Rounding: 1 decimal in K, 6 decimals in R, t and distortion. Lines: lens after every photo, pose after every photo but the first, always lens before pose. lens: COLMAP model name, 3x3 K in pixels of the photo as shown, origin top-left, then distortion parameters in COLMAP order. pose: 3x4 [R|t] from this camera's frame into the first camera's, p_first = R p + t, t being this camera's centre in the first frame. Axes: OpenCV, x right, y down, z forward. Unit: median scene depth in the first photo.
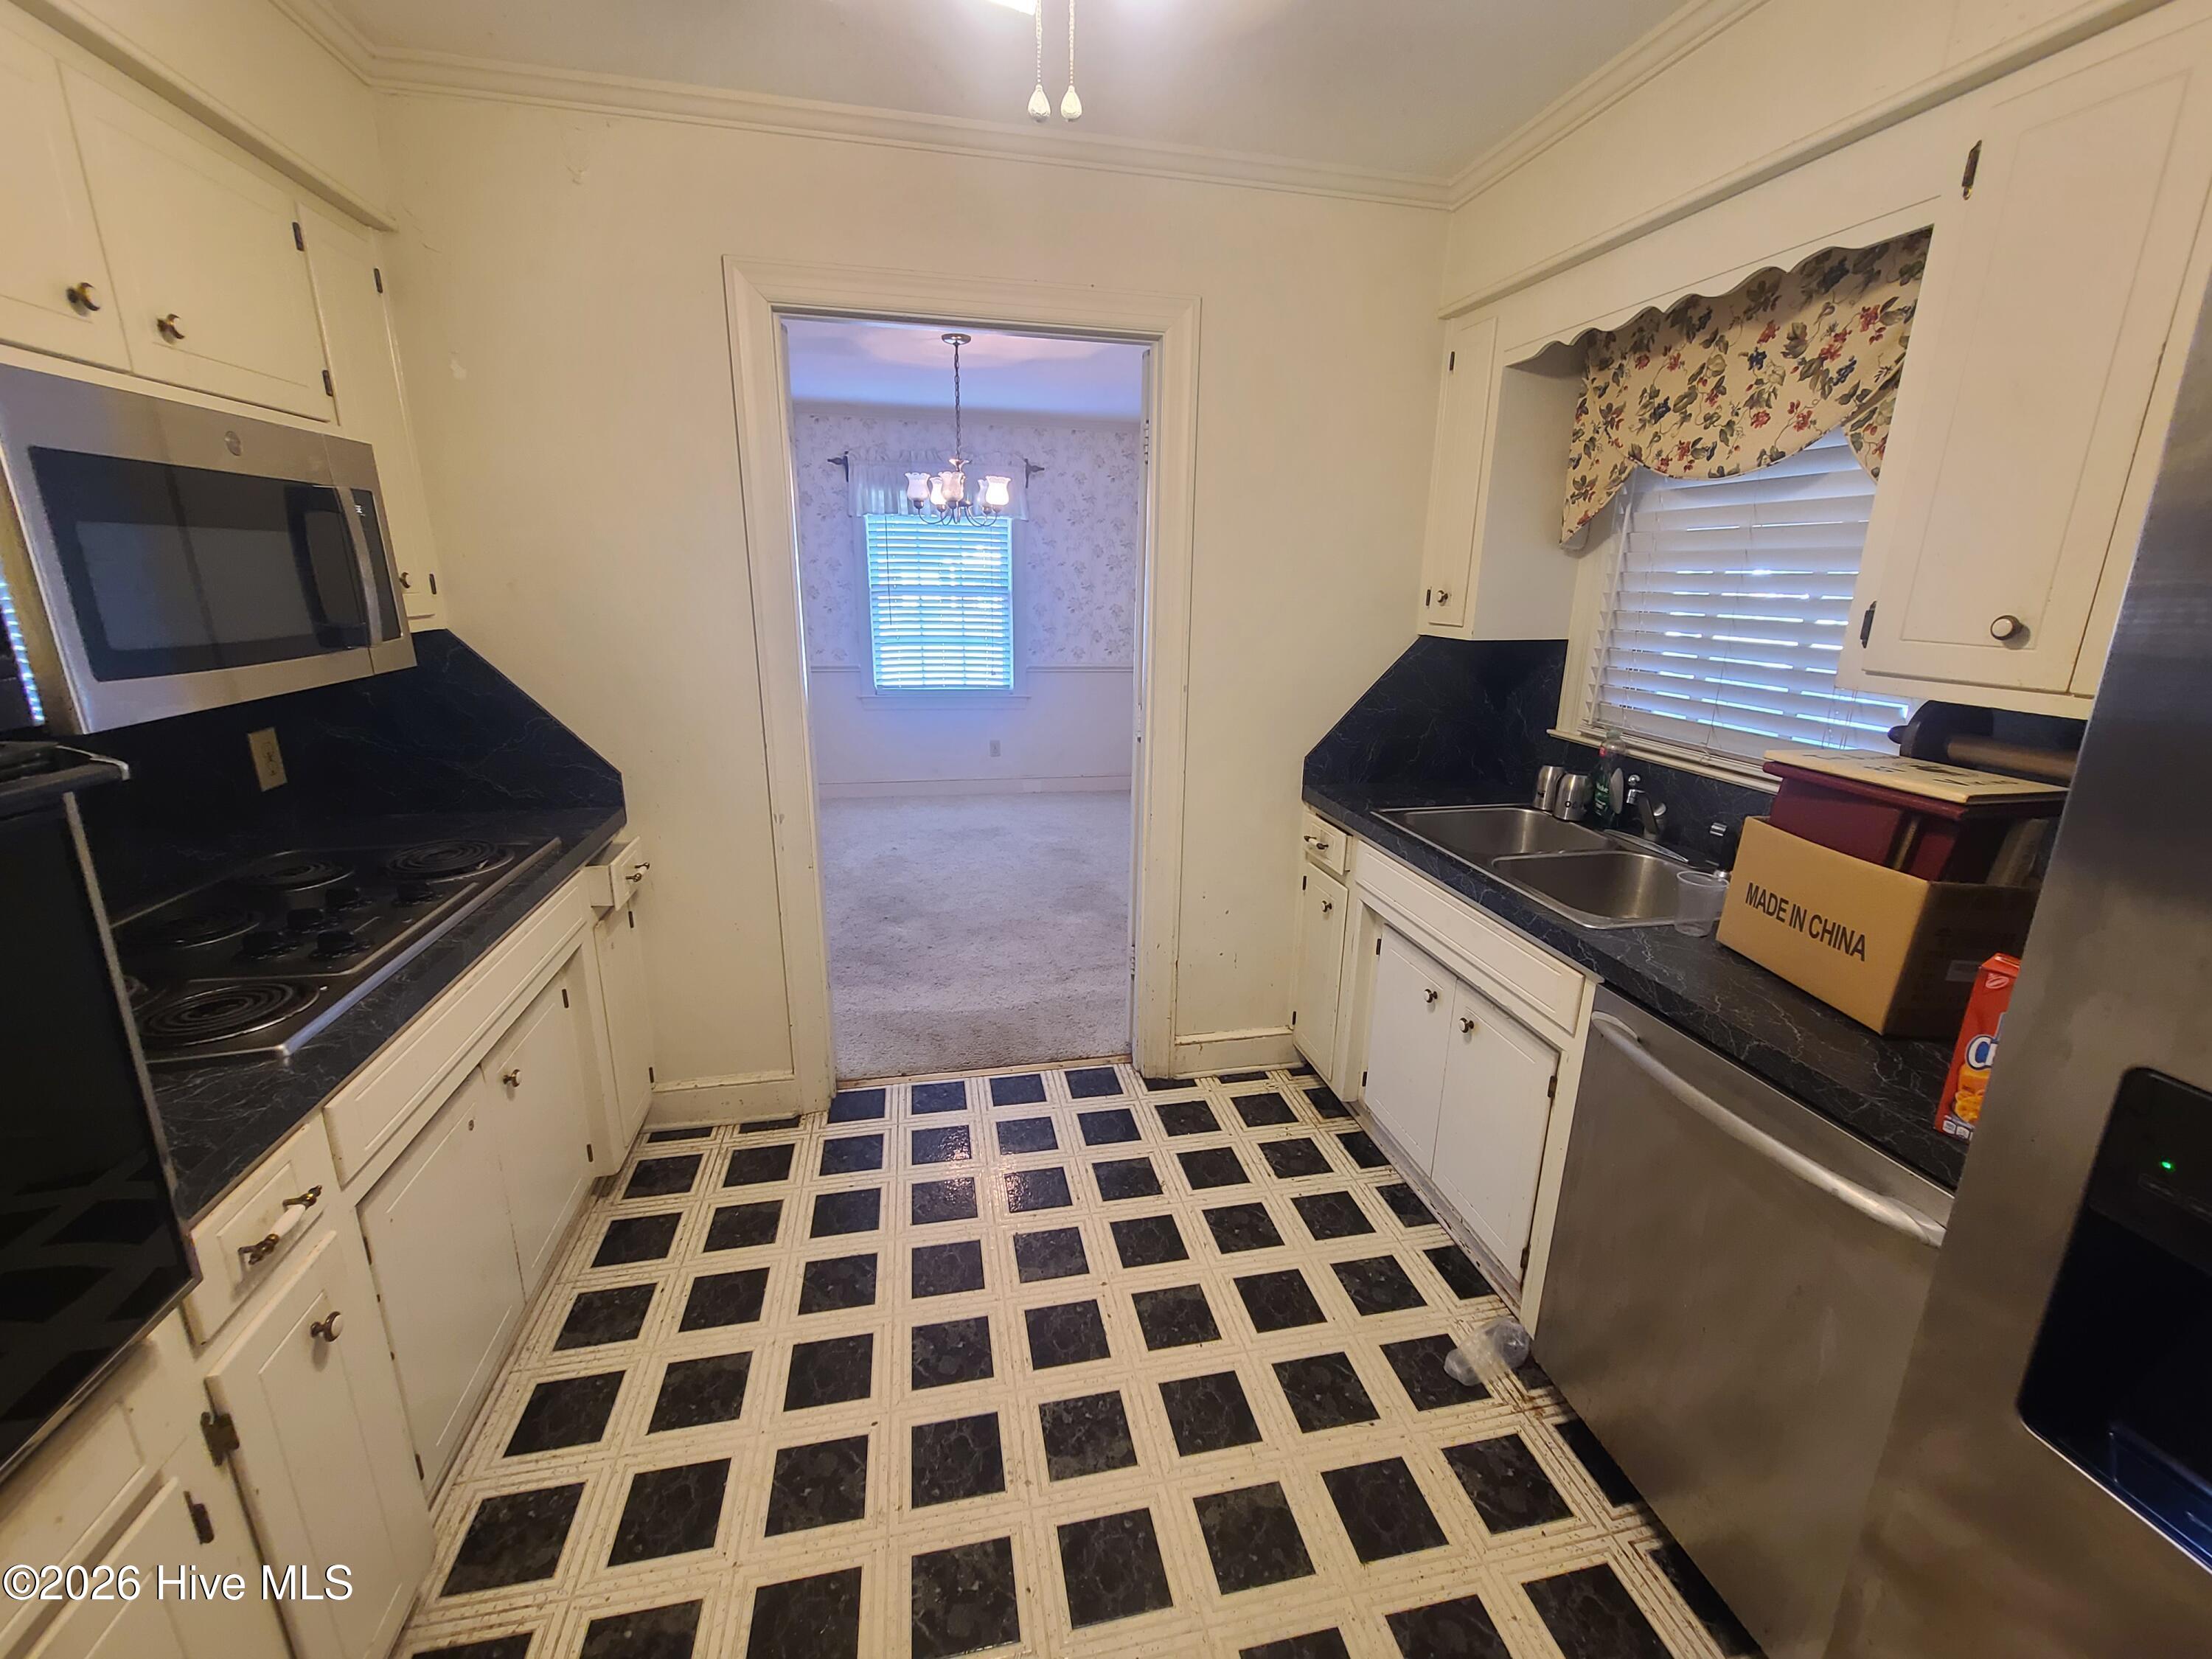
lens RADIAL K [[911.0, 0, 1113.2], [0, 911.0, 826.3], [0, 0, 1]] dist [0.000841, -0.002835]
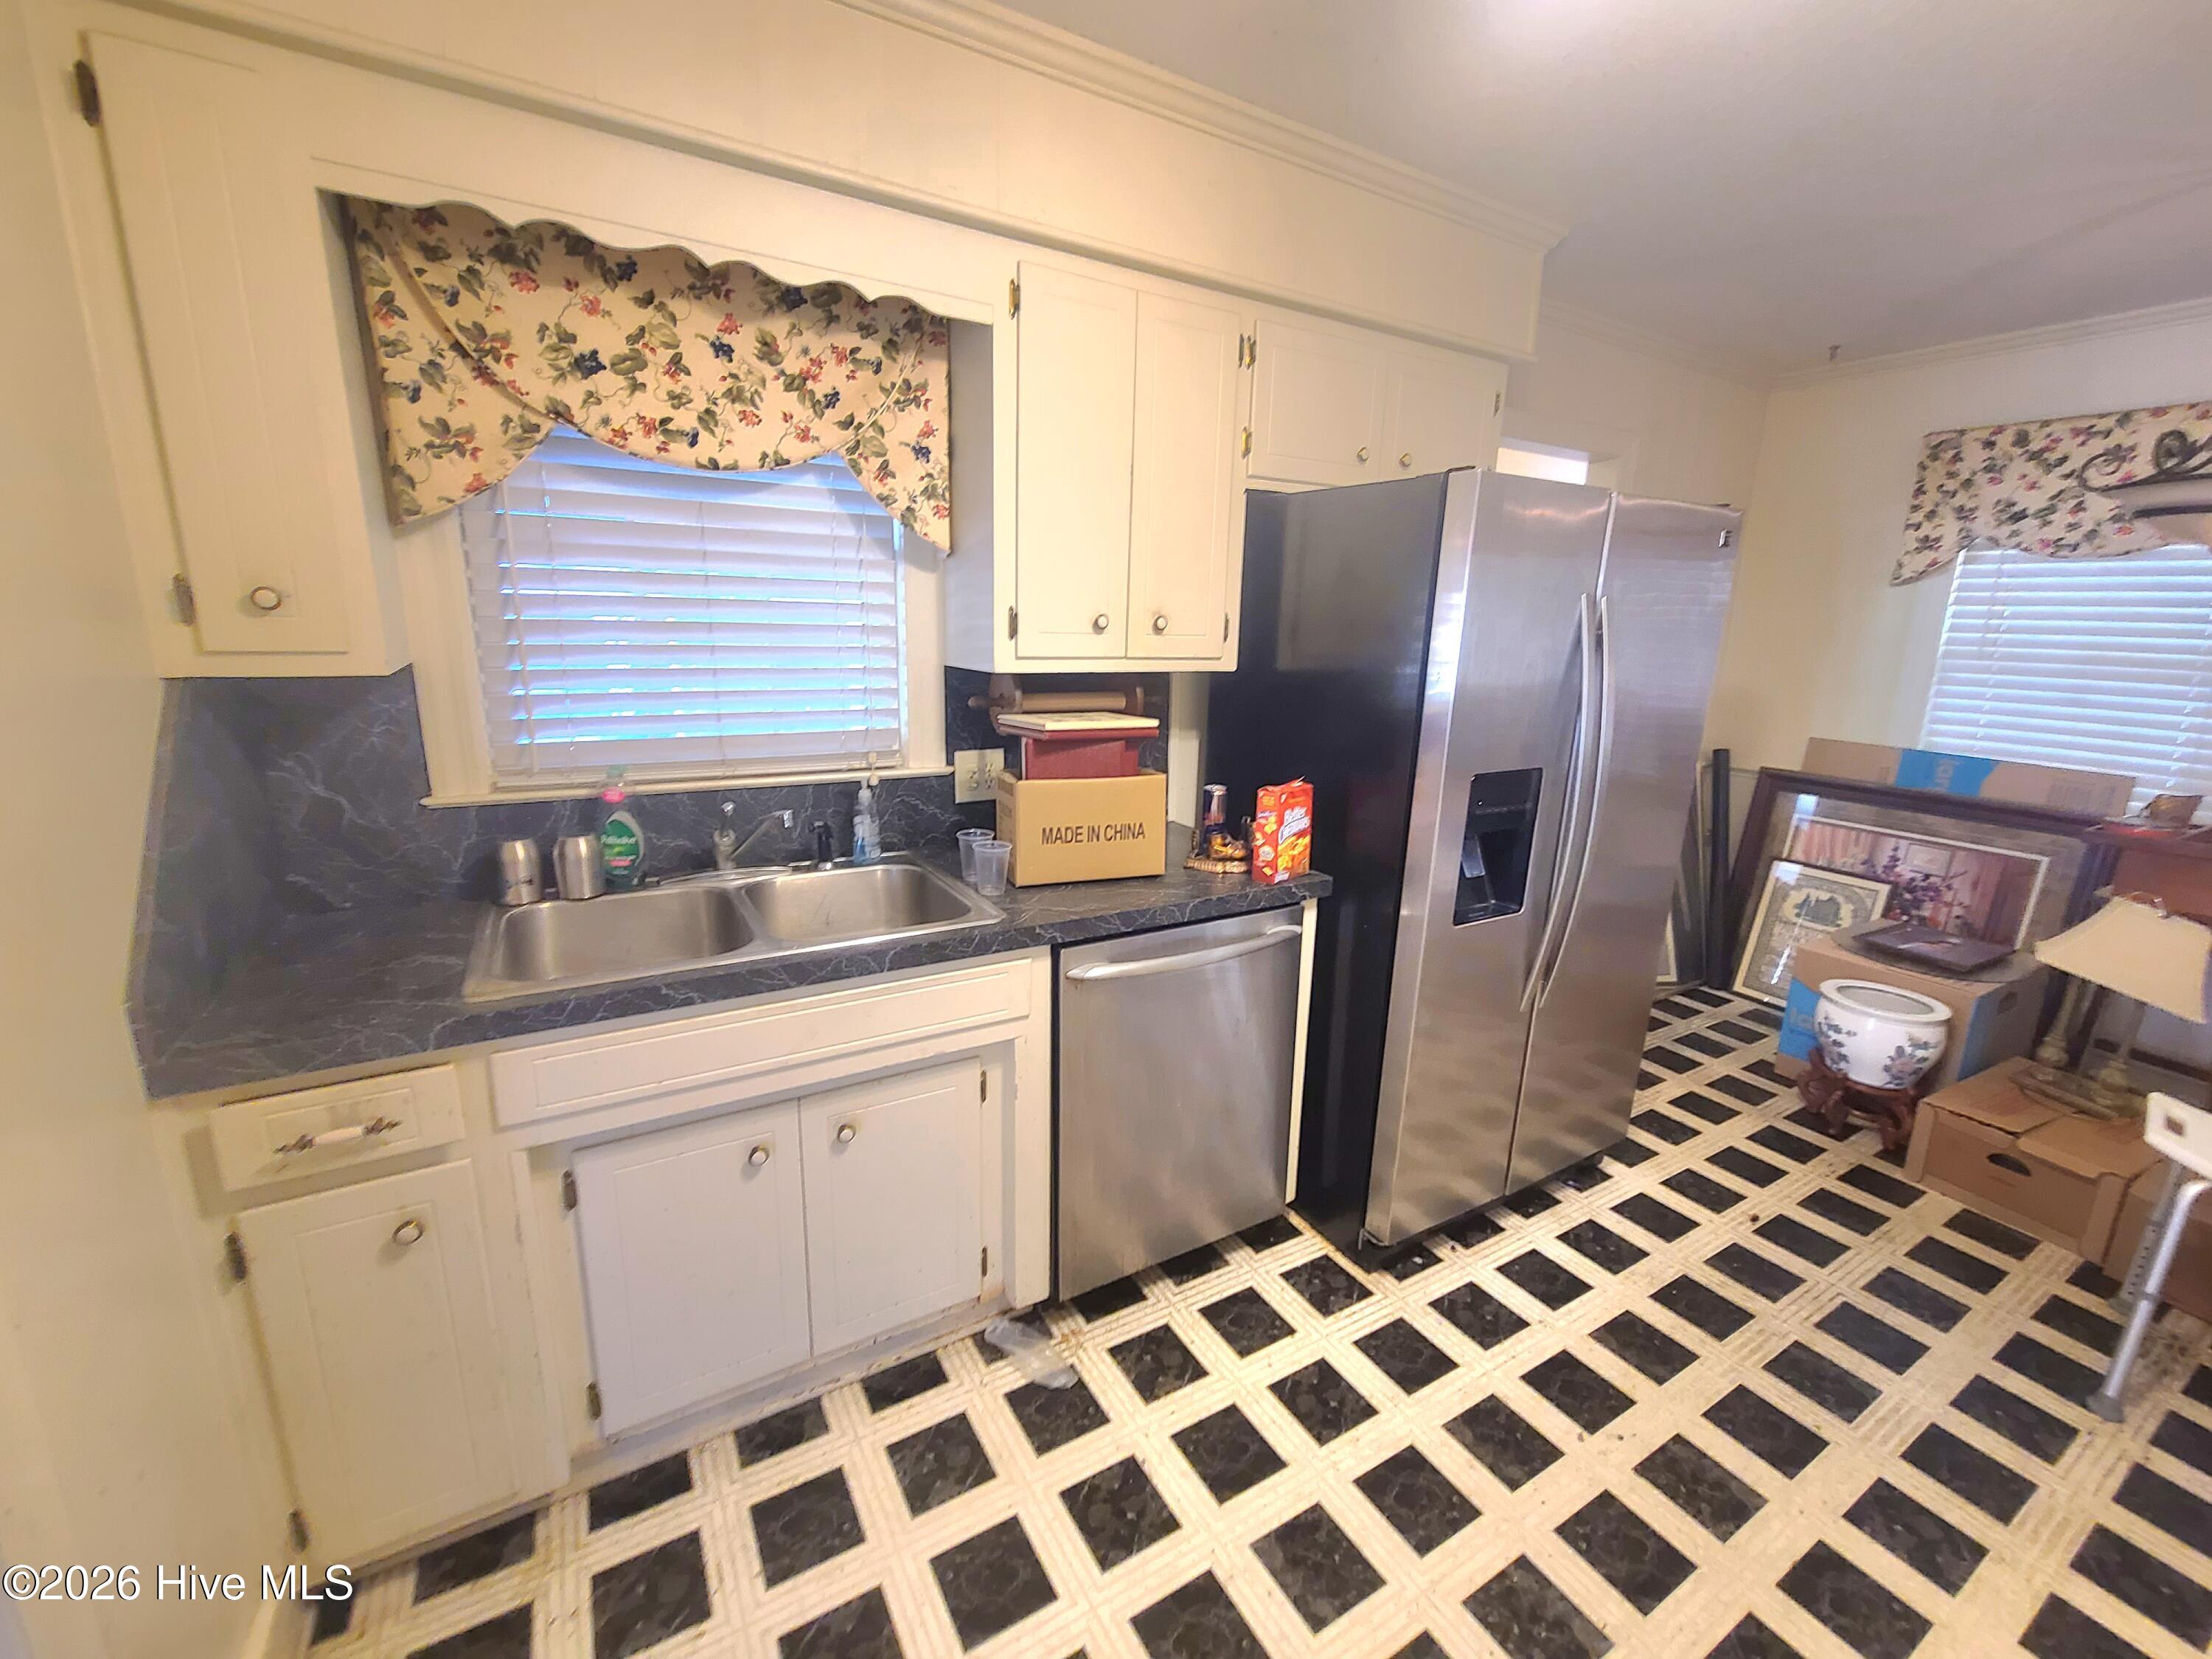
lens RADIAL K [[911.0, 0, 1114.6], [0, 911.0, 827.9], [0, 0, 1]] dist [0.000841, -0.002835]
pose [[-0.319575, -0.236965, 0.917453, -0.392580], [0.222226, 0.922479, 0.315671, -0.249930], [-0.921134, 0.304763, -0.242141, 0.958405]]
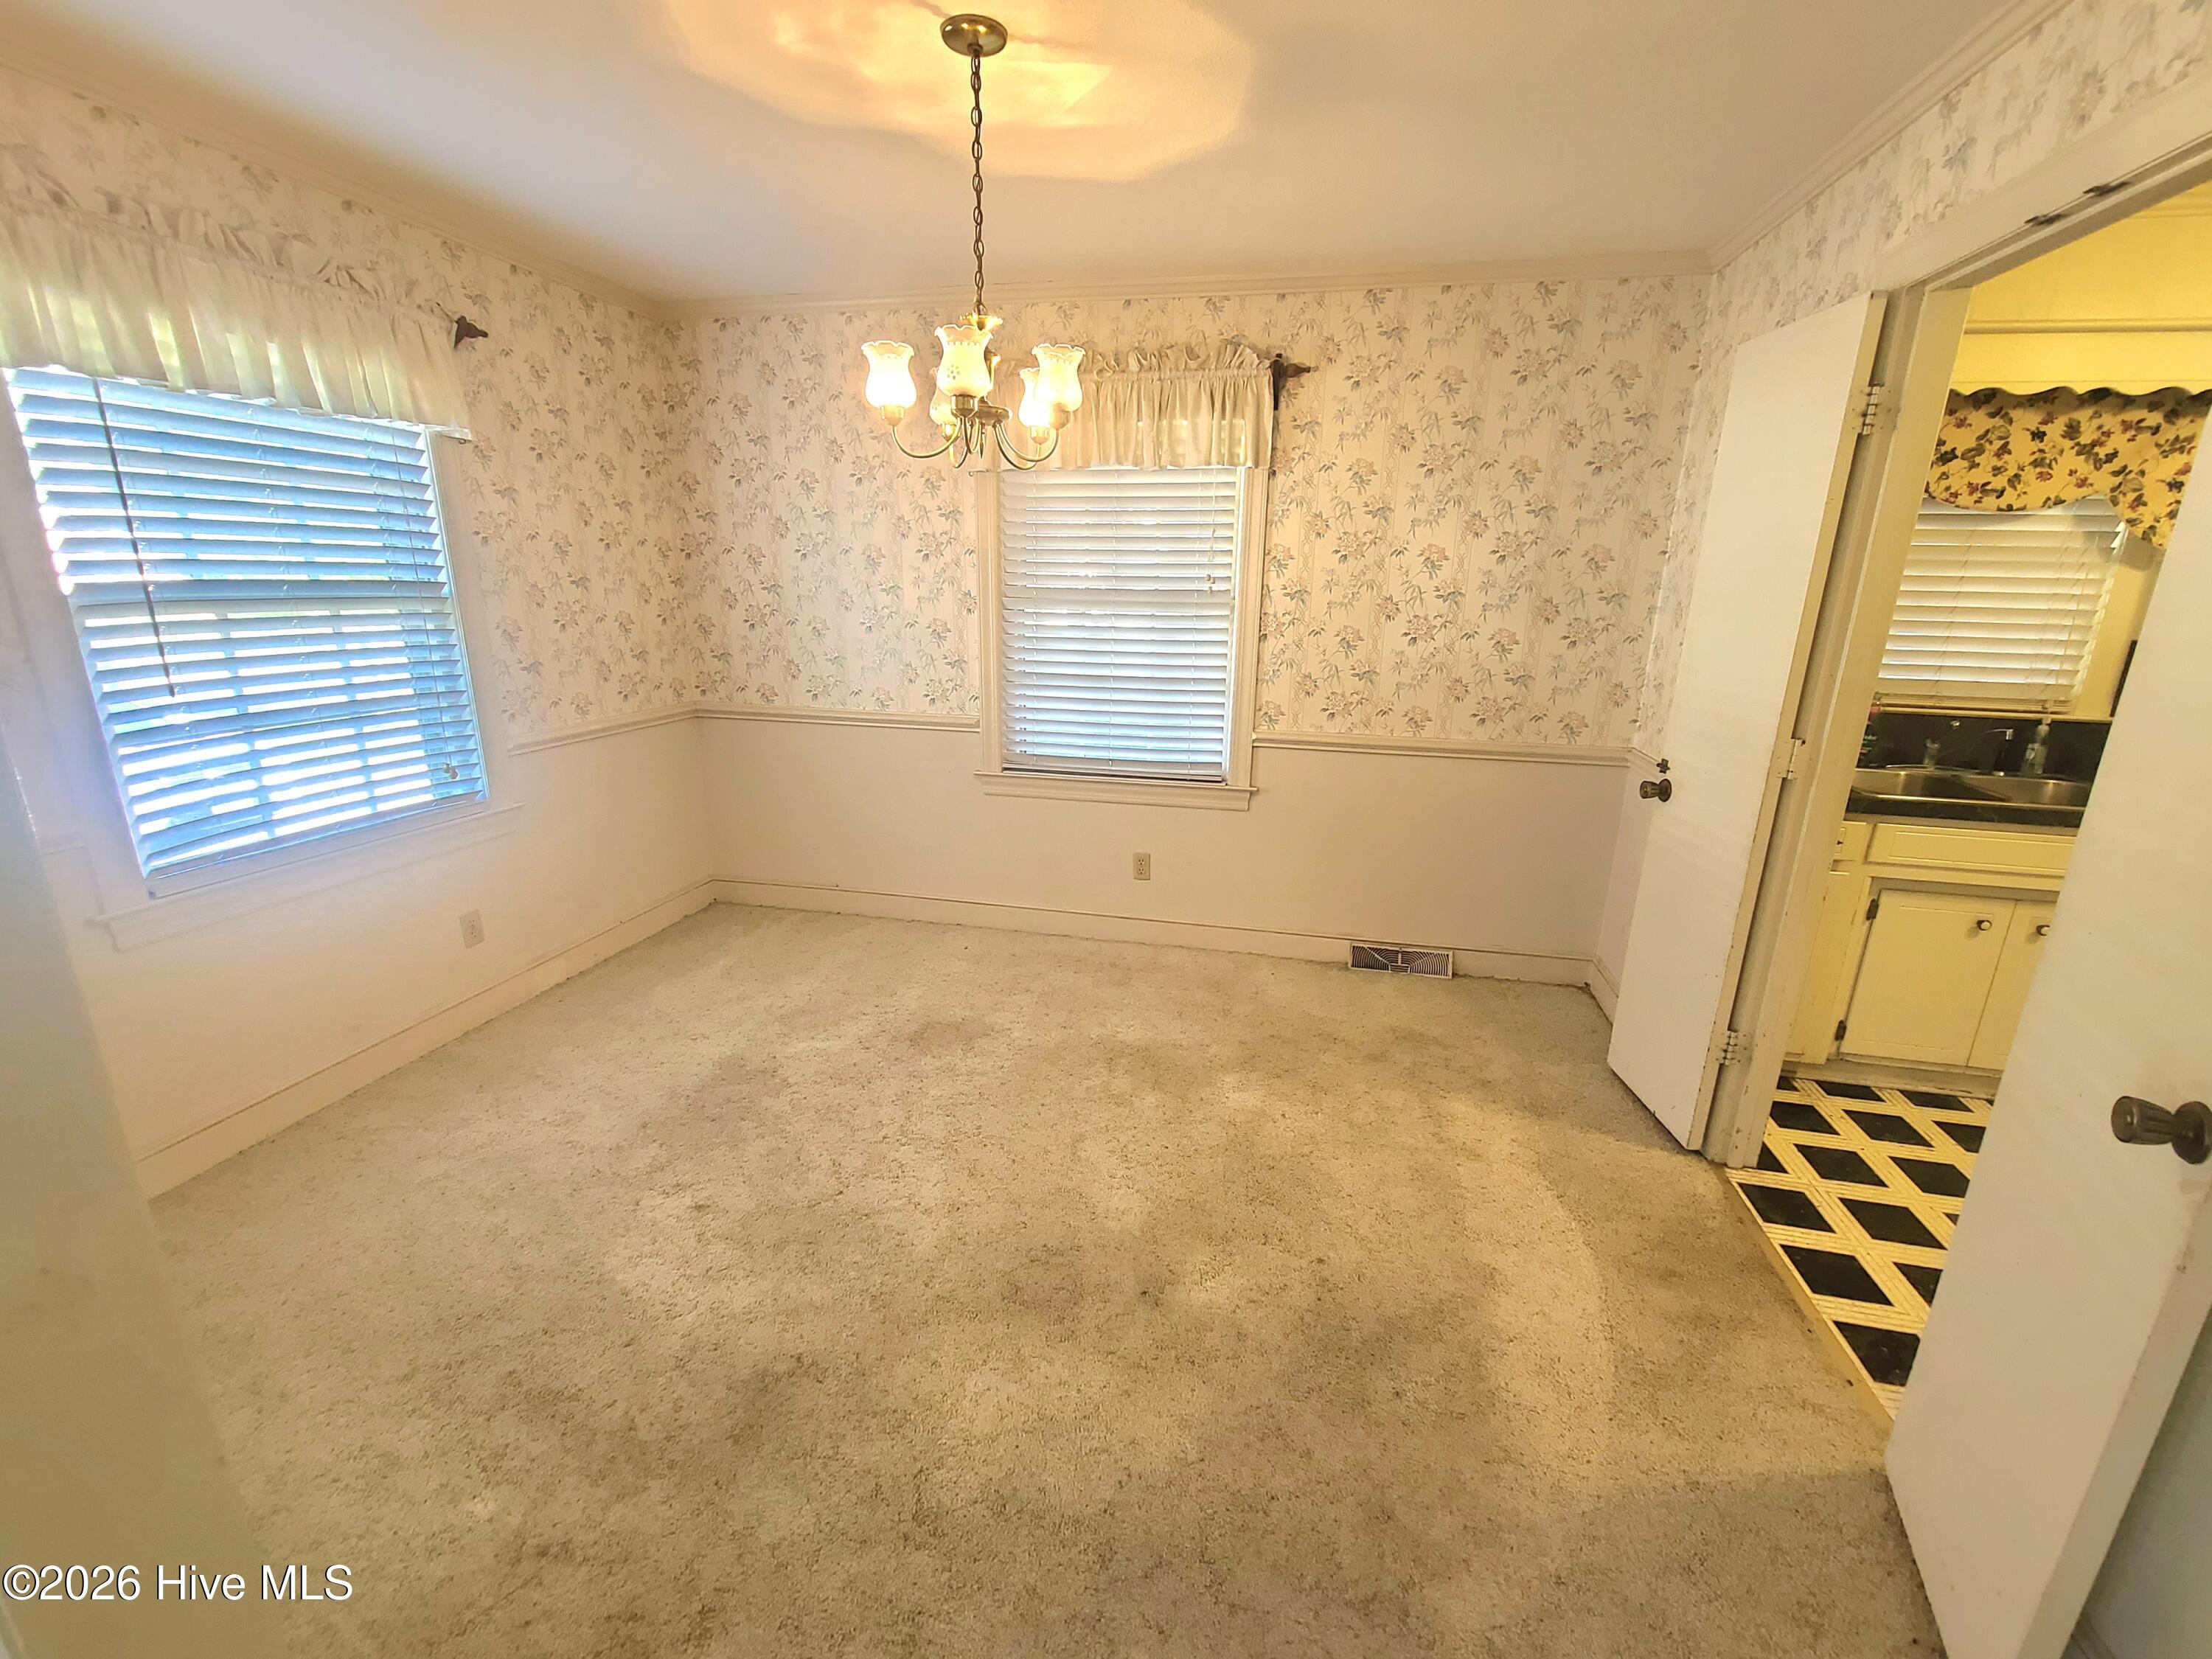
lens RADIAL K [[911.0, 0, 1105.6], [0, 911.0, 830.9], [0, 0, 1]] dist [0.000841, -0.002835]
pose [[0.409464, -0.250766, 0.877186, -1.345232], [0.230357, 0.958747, 0.166553, -0.468092], [-0.882766, 0.133869, 0.450338, 1.691981]]
